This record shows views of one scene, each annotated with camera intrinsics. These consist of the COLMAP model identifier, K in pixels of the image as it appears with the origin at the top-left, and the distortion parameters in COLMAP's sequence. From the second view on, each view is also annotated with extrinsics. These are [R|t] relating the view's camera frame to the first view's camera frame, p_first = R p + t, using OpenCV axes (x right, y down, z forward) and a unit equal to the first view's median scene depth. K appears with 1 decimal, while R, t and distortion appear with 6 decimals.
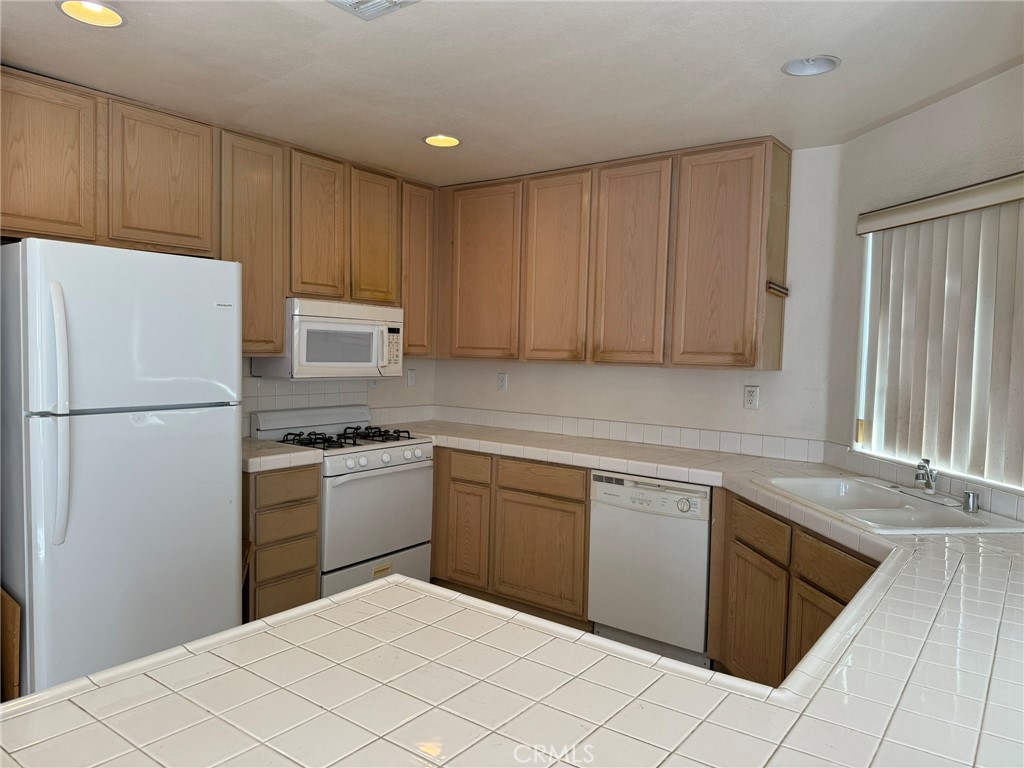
lens RADIAL K [[723.6, 0, 512.0], [0, 723.6, 384.0], [0, 0, 1]] dist [0.100210, -0.107541]
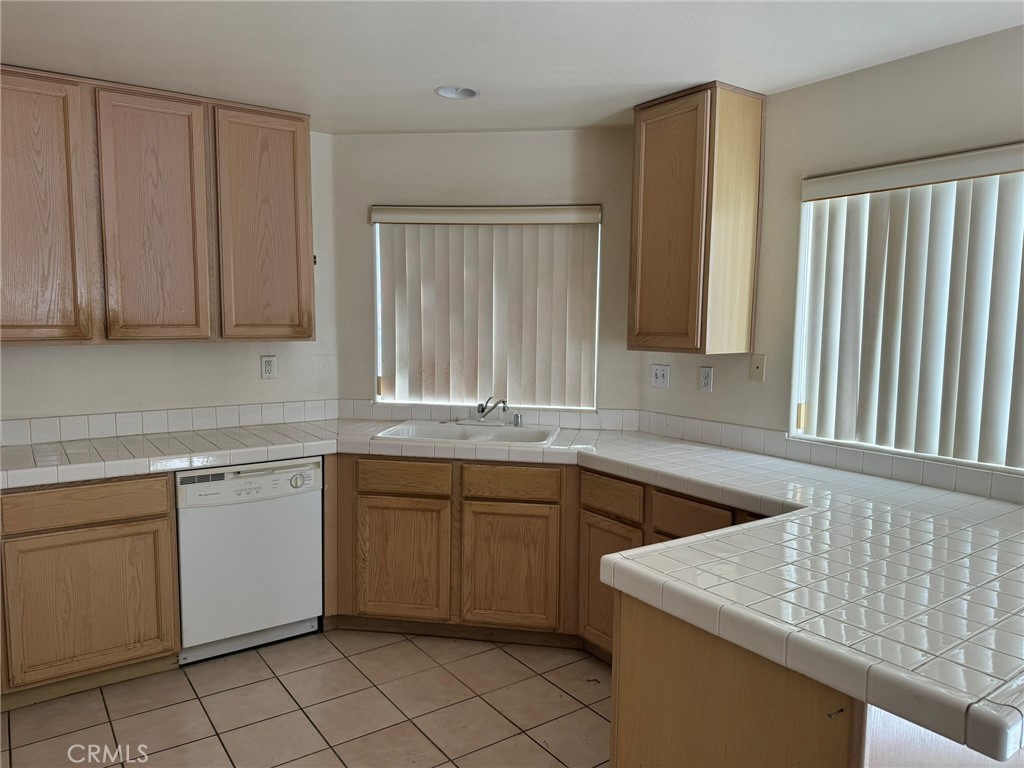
lens RADIAL K [[695.6, 0, 533.6], [0, 695.6, 383.2], [0, 0, 1]] dist [0.008869, -0.028514]
pose [[0.275573, -0.111711, 0.954767, -0.533640], [0.045665, 0.993625, 0.103078, -0.045721], [-0.960195, 0.015194, 0.278917, 0.406207]]
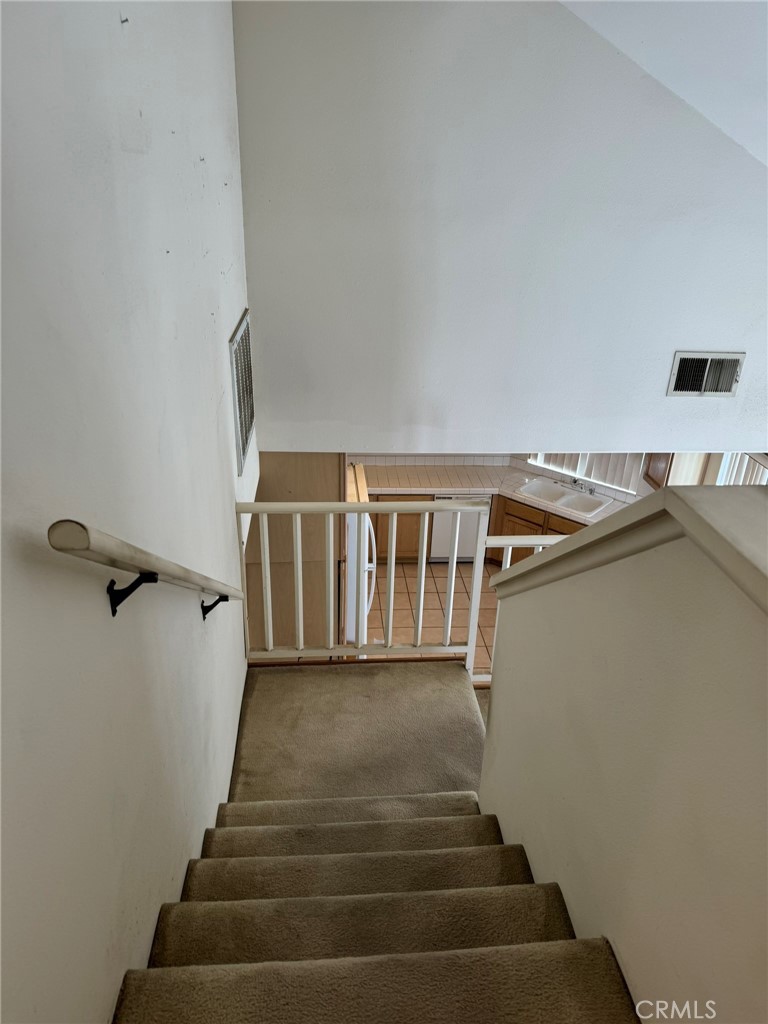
lens RADIAL K [[695.6, 0, 384.0], [0, 695.6, 512.0], [0, 0, 1]] dist [0.008869, -0.028514]
pose [[0.748894, -0.289899, 0.595916, -1.232614], [0.022423, 0.909809, 0.414421, -0.683390], [-0.662310, -0.296995, 0.687851, -0.291107]]
